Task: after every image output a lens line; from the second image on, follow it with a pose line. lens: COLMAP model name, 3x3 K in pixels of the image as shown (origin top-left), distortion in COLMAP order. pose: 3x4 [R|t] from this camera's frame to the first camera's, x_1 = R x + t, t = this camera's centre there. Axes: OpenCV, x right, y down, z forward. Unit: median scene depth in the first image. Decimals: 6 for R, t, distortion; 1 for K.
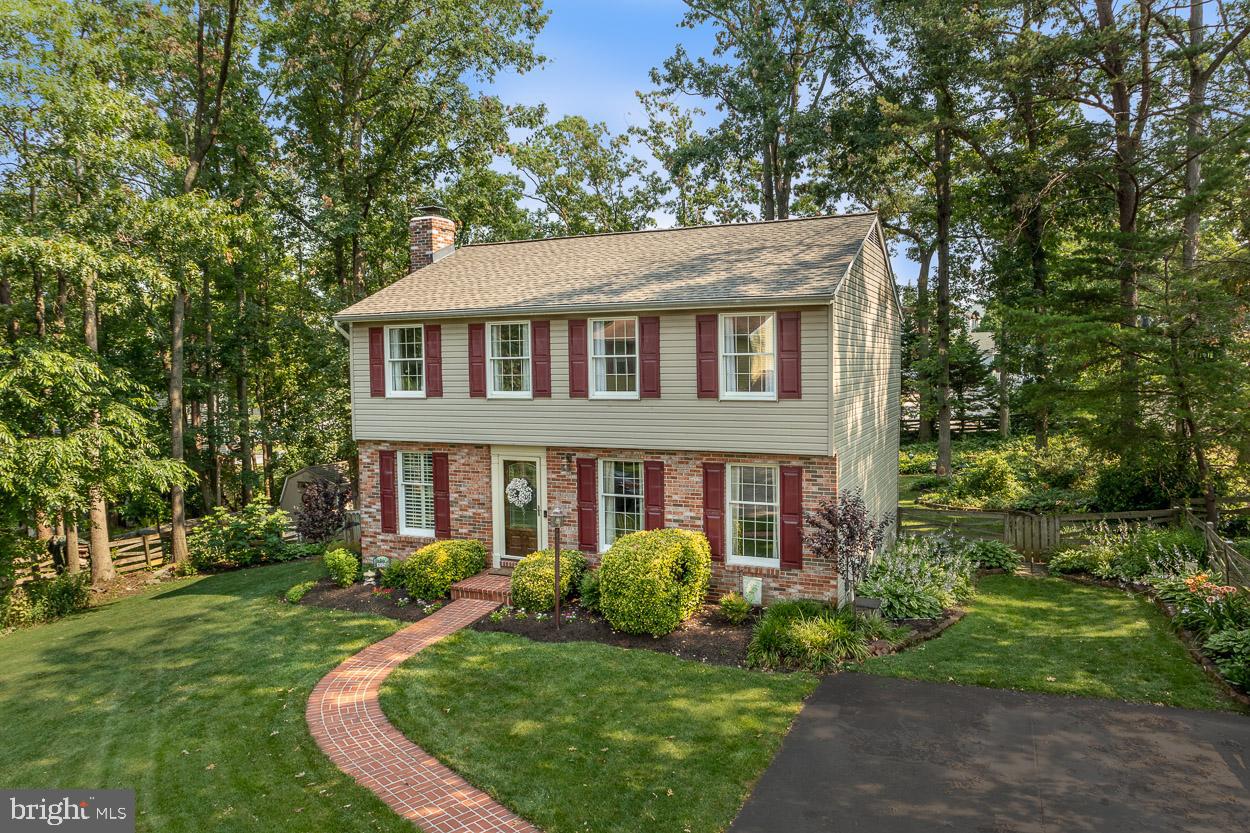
lens RADIAL K [[871.3, 0, 619.4], [0, 871.3, 406.9], [0, 0, 1]] dist [-0.003345, -0.000016]
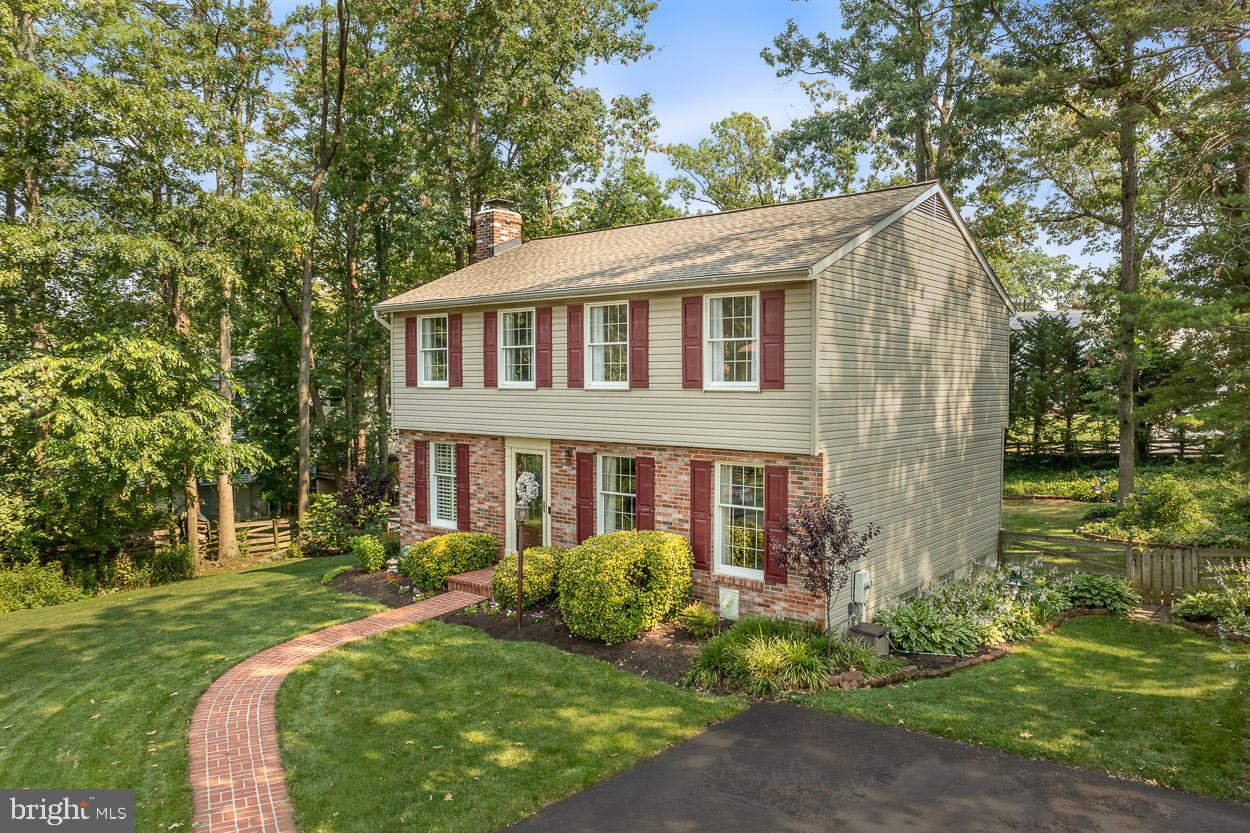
lens RADIAL K [[892.0, 0, 625.0], [0, 892.0, 416.5], [0, 0, 1]] dist [-0.022035, 0.000531]
pose [[0.964866, 0.024856, -0.261563, 0.248531], [-0.027242, 0.999614, -0.005500, 0.023562], [0.261325, 0.012432, 0.965171, 0.078064]]
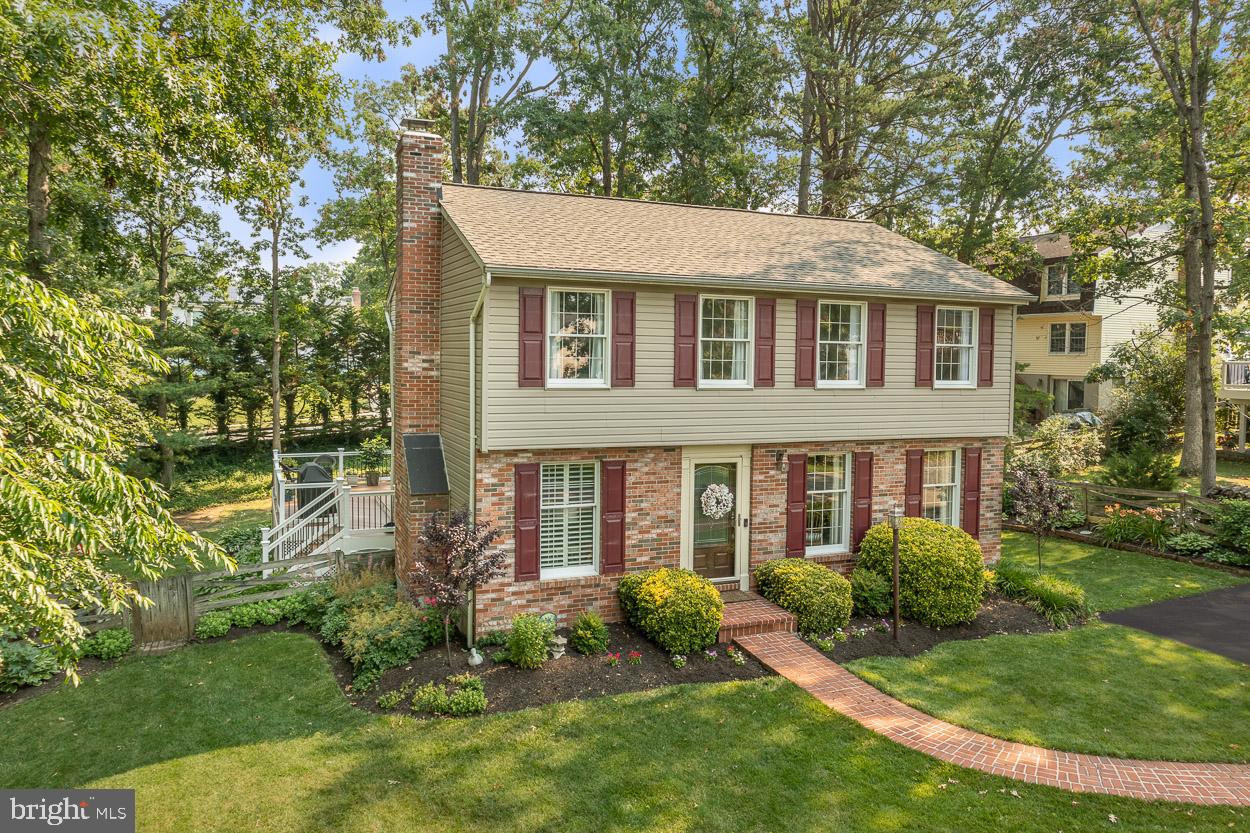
lens RADIAL K [[902.1, 0, 645.8], [0, 902.1, 372.5], [0, 0, 1]] dist [-0.023688, -0.003112]
pose [[0.658864, 0.003210, 0.752255, -0.821420], [0.007579, 0.999912, -0.010905, -0.016026], [-0.752224, 0.012886, 0.658782, 0.490386]]
